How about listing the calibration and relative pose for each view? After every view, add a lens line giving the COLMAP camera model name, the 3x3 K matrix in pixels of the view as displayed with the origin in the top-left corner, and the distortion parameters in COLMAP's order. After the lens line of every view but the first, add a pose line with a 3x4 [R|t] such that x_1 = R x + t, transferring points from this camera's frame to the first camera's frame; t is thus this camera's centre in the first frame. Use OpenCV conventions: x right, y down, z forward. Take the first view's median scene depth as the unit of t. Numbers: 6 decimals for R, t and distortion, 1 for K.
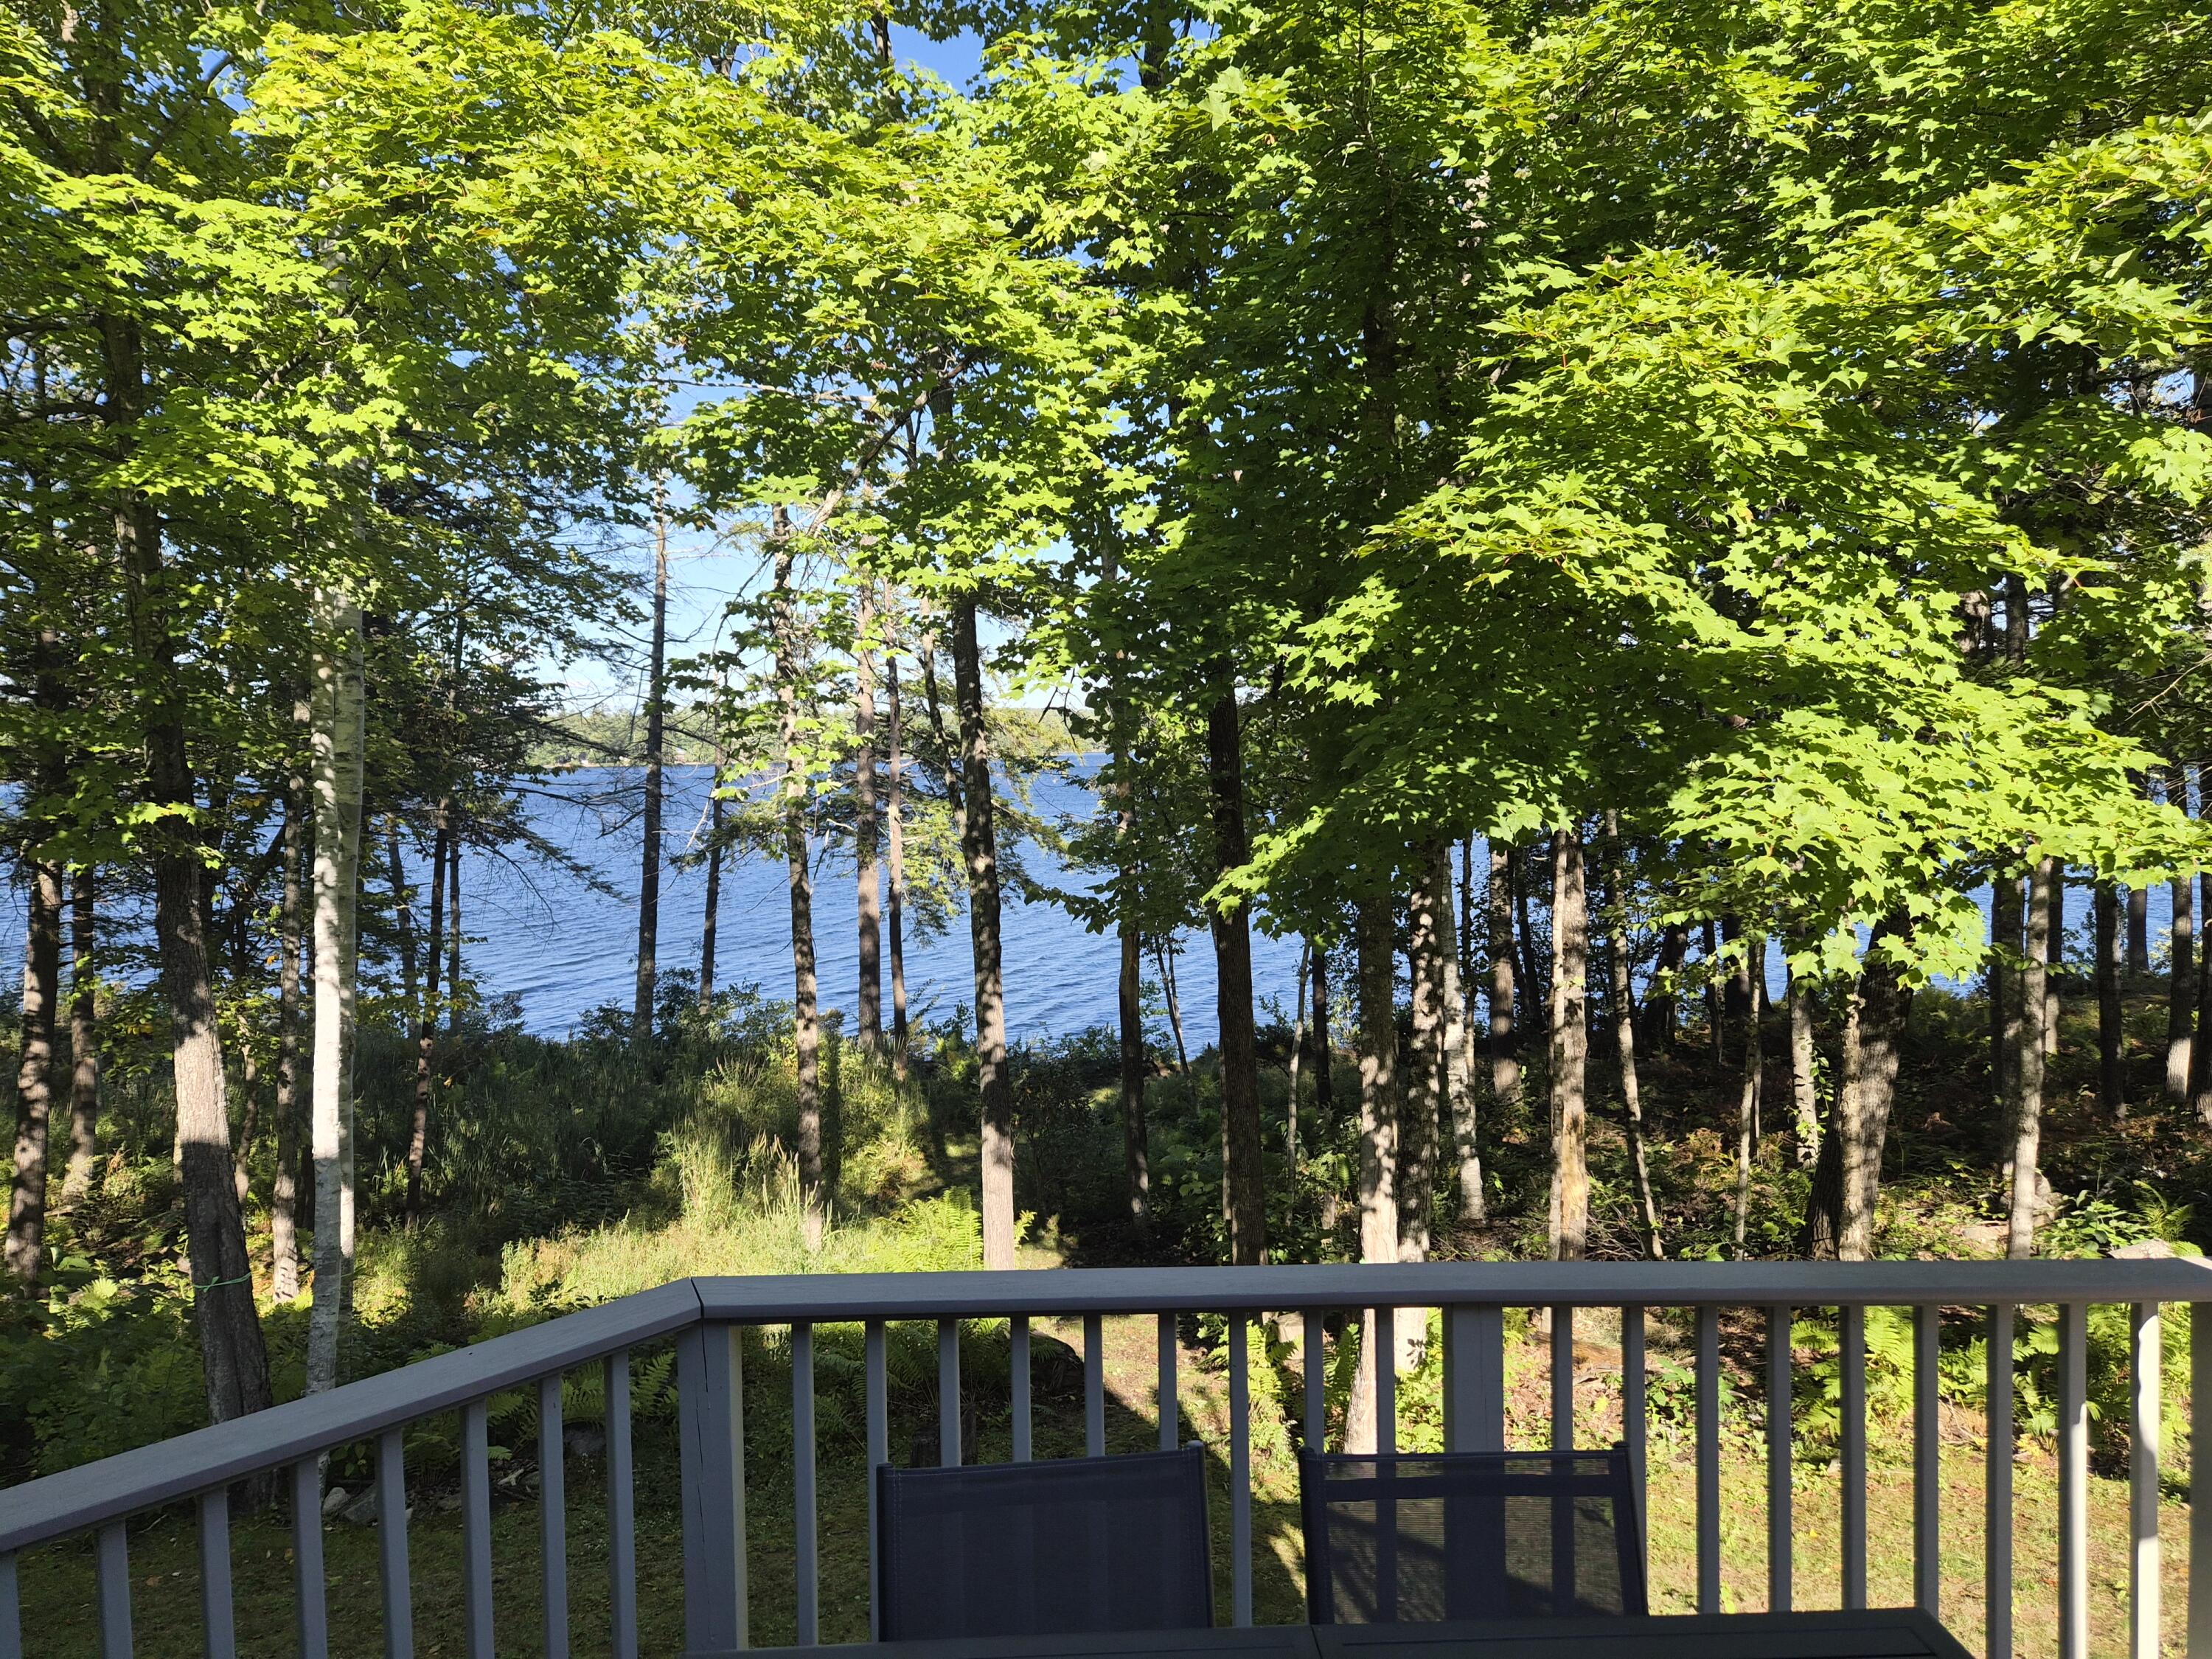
lens RADIAL K [[1491.2, 0, 1094.5], [0, 1491.2, 838.1], [0, 0, 1]] dist [0.058609, -0.052746]
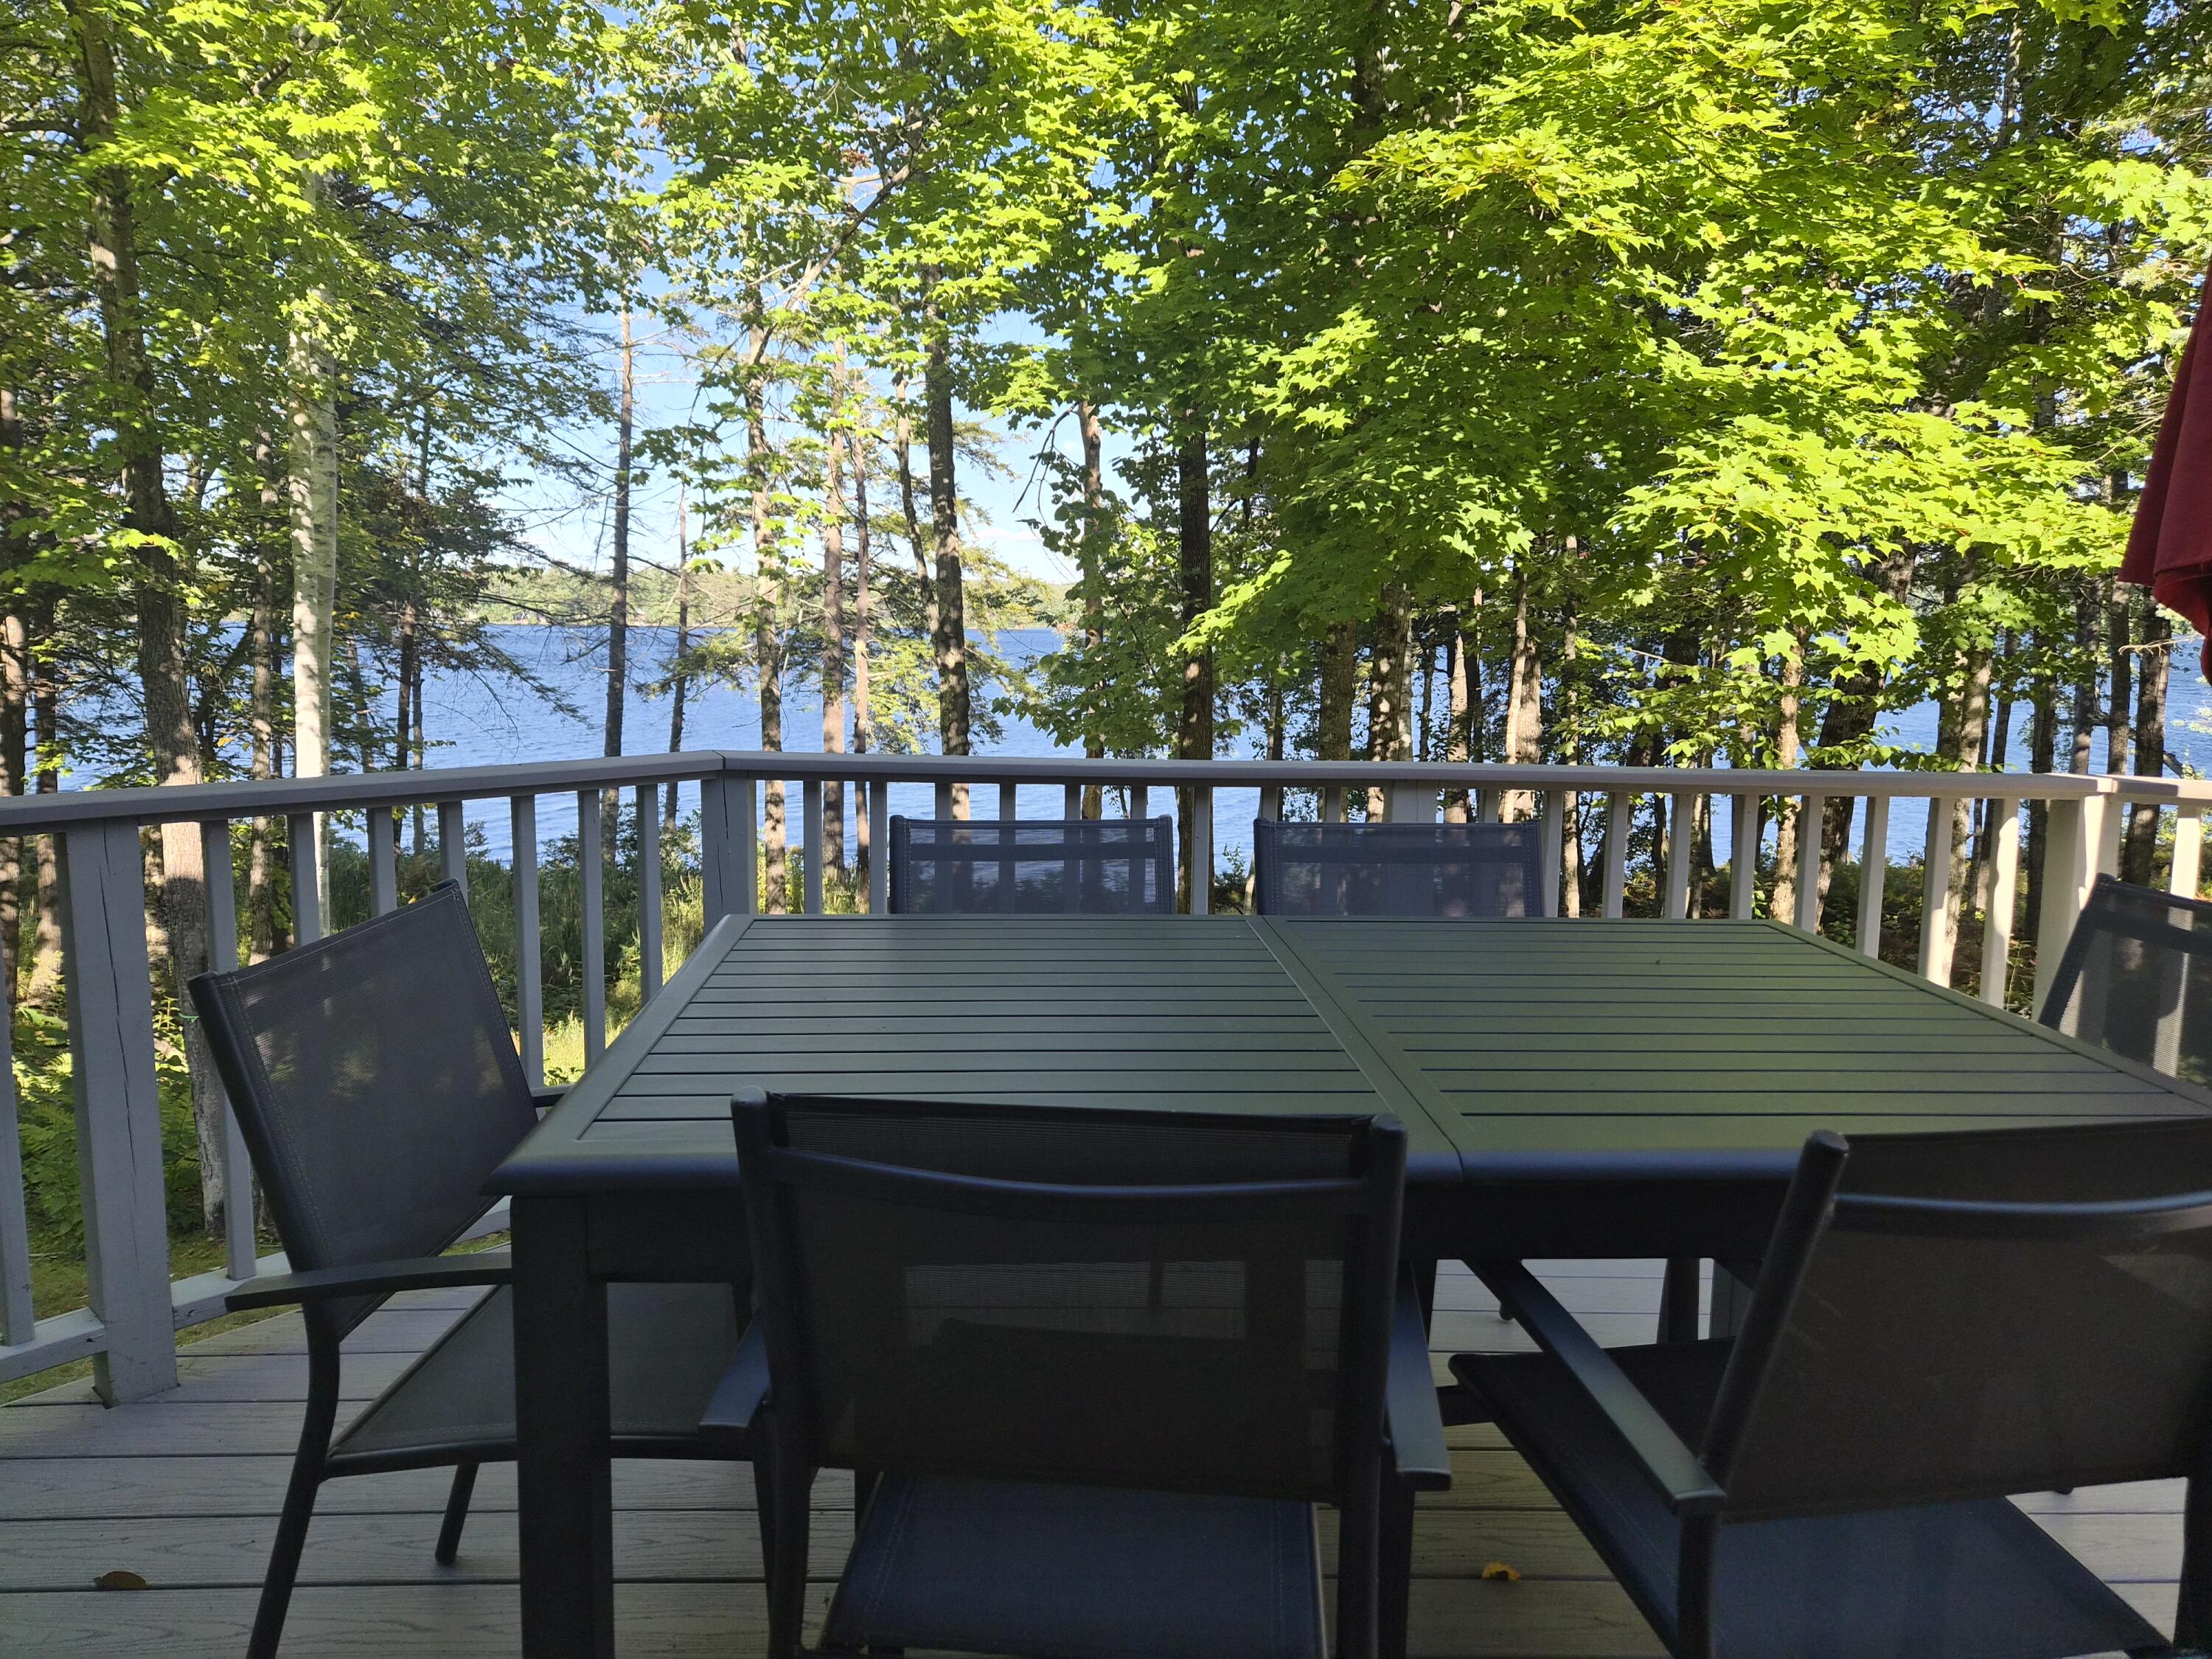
lens RADIAL K [[1491.2, 0, 1084.4], [0, 1491.2, 831.9], [0, 0, 1]] dist [0.058609, -0.052746]
pose [[0.999366, 0.029078, 0.020566, -0.004962], [-0.030529, 0.996776, 0.074206, 0.097231], [-0.018342, -0.074787, 0.997031, -0.037927]]
